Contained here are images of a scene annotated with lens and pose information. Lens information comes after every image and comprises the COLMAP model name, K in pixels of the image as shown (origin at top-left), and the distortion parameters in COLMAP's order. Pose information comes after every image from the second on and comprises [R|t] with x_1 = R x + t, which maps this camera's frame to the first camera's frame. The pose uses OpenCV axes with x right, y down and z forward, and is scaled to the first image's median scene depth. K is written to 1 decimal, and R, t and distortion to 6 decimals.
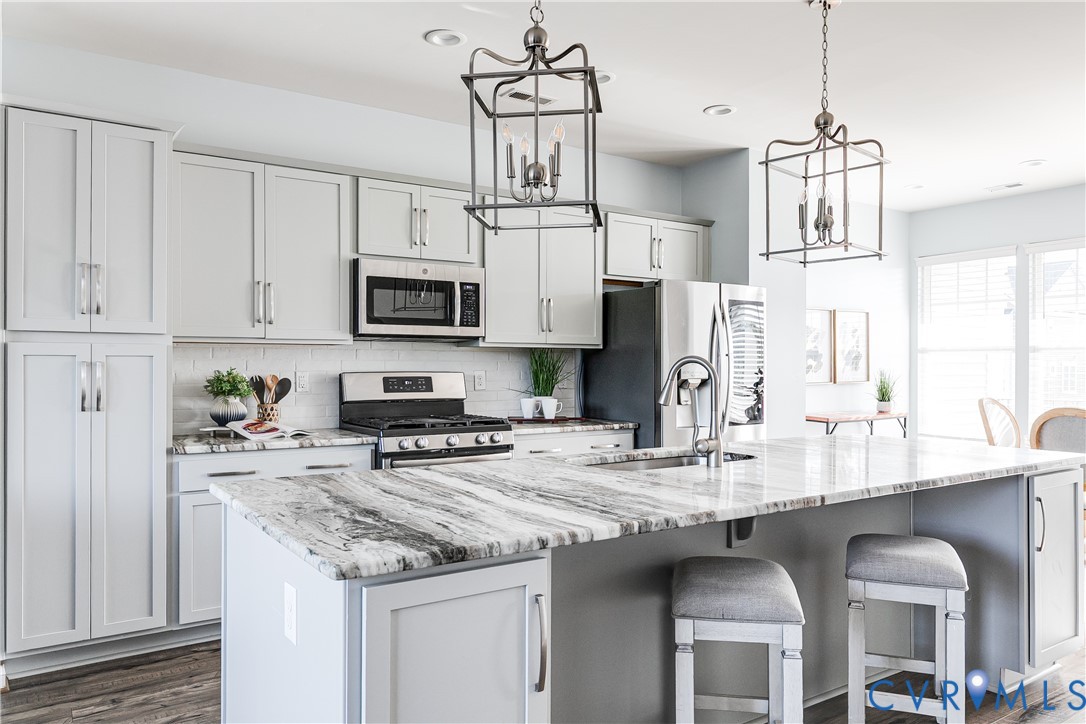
lens RADIAL K [[777.6, 0, 545.9], [0, 777.6, 359.9], [0, 0, 1]] dist [0.001997, 0.000991]
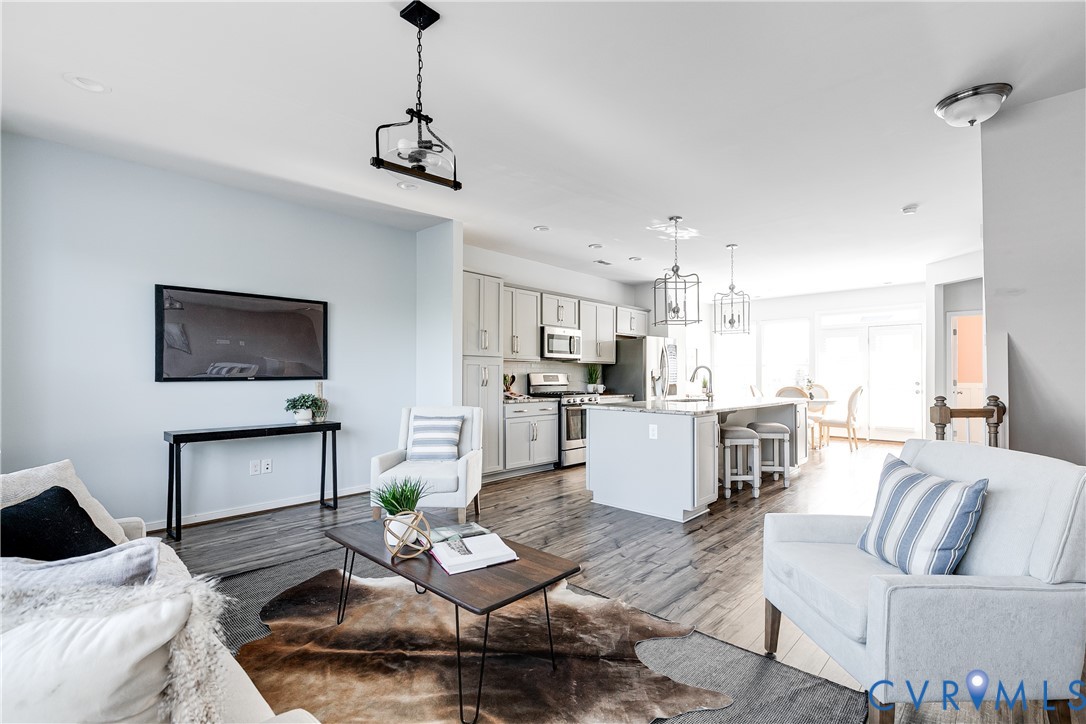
lens RADIAL K [[491.4, 0, 546.8], [0, 491.4, 373.2], [0, 0, 1]] dist [0.001384, -0.000089]
pose [[0.973382, -0.000095, 0.229190, -0.543985], [0.000023, 1.000000, 0.000317, 0.015360], [-0.229190, -0.000304, 0.973382, -0.472263]]
